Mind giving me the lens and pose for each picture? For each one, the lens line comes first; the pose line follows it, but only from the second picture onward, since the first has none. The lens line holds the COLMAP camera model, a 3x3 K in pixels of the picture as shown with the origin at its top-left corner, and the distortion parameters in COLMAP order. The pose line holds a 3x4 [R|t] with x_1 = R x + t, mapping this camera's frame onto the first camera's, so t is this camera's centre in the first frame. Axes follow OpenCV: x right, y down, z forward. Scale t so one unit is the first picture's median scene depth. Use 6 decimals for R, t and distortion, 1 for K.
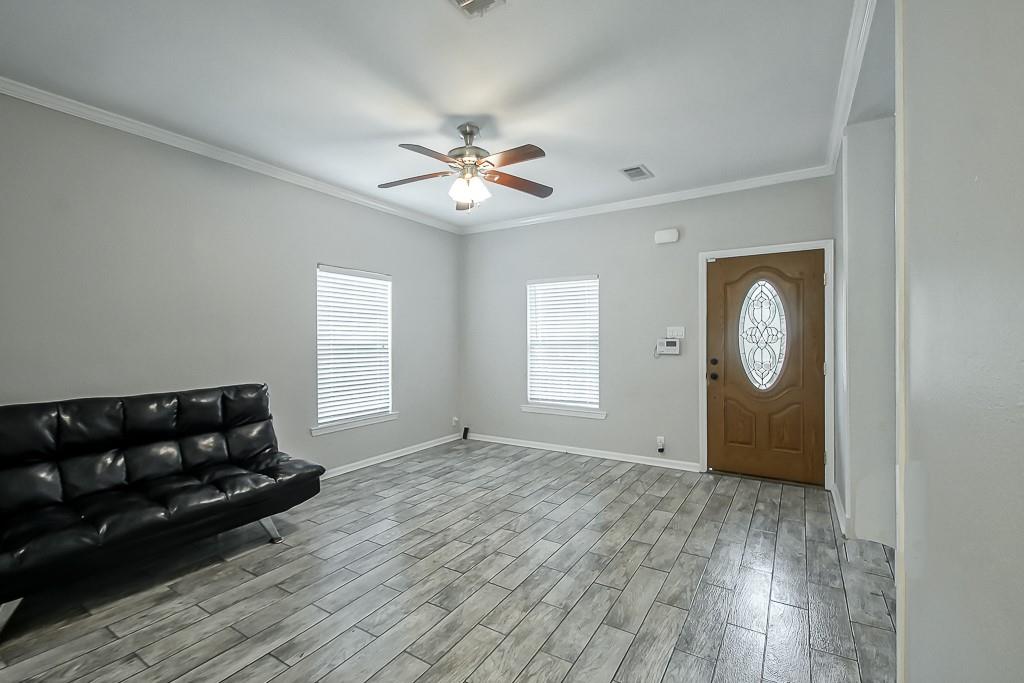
lens RADIAL K [[460.1, 0, 506.9], [0, 460.1, 339.6], [0, 0, 1]] dist [0.025676, -0.016654]
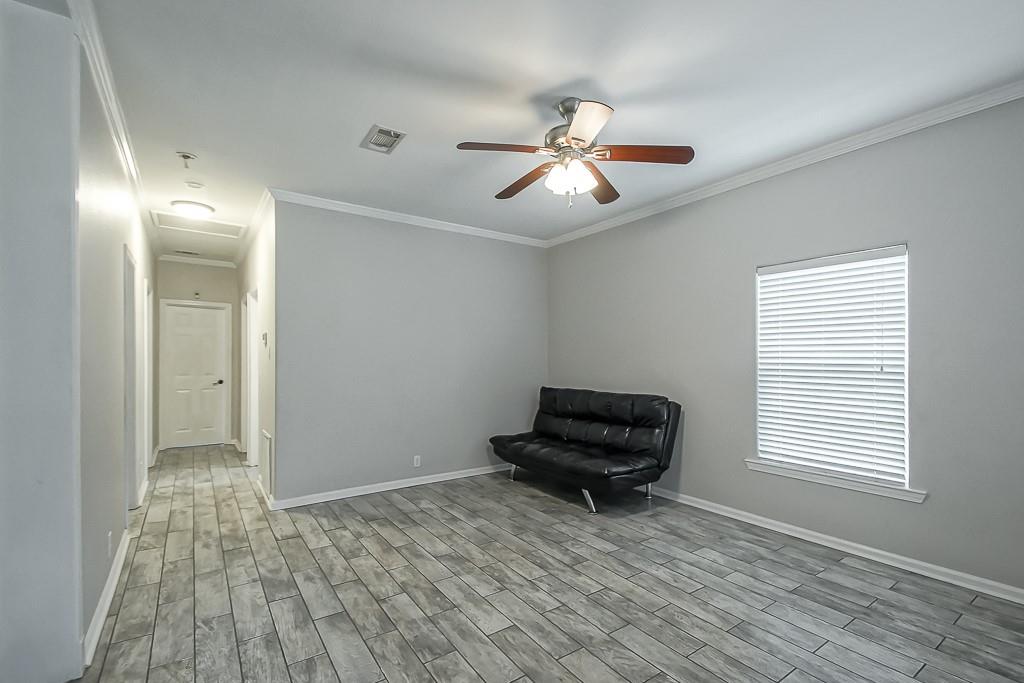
lens RADIAL K [[450.5, 0, 505.8], [0, 450.5, 361.5], [0, 0, 1]] dist [0.023443, -0.015151]
pose [[-0.402457, 0.011815, -0.915363, 0.601716], [0.000543, 0.999920, 0.012667, -0.003691], [0.915439, 0.004601, -0.402431, 1.029690]]
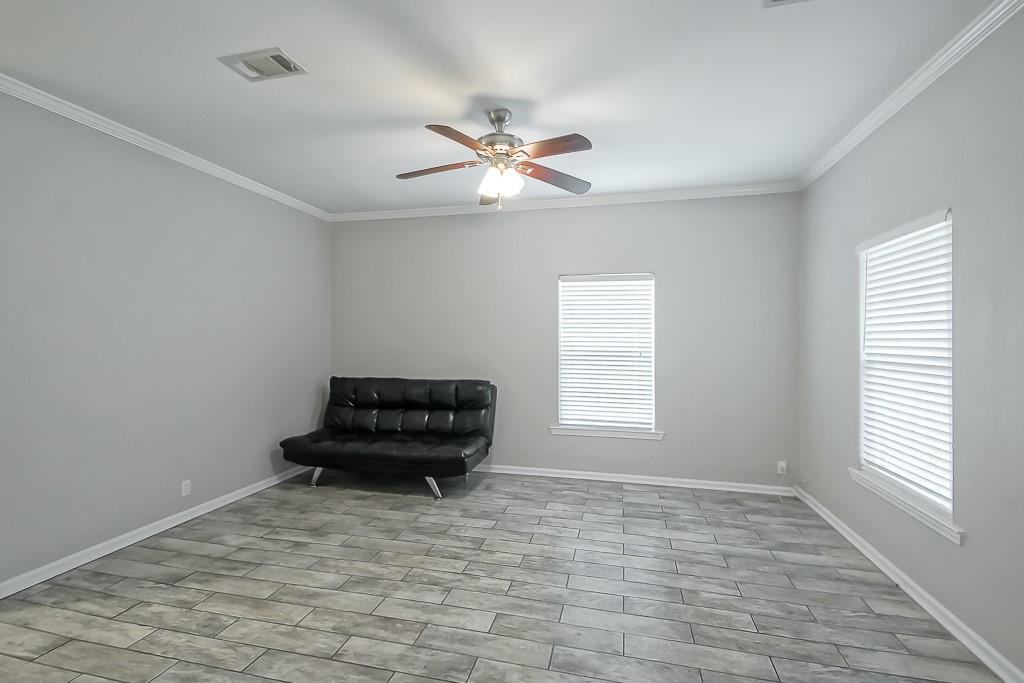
lens RADIAL K [[460.1, 0, 506.9], [0, 460.1, 339.6], [0, 0, 1]] dist [0.025676, -0.016654]
pose [[0.308461, 0.008226, -0.951201, 0.650037], [-0.007295, 0.999954, 0.006282, -0.022731], [0.951209, 0.005001, 0.308506, 0.623740]]
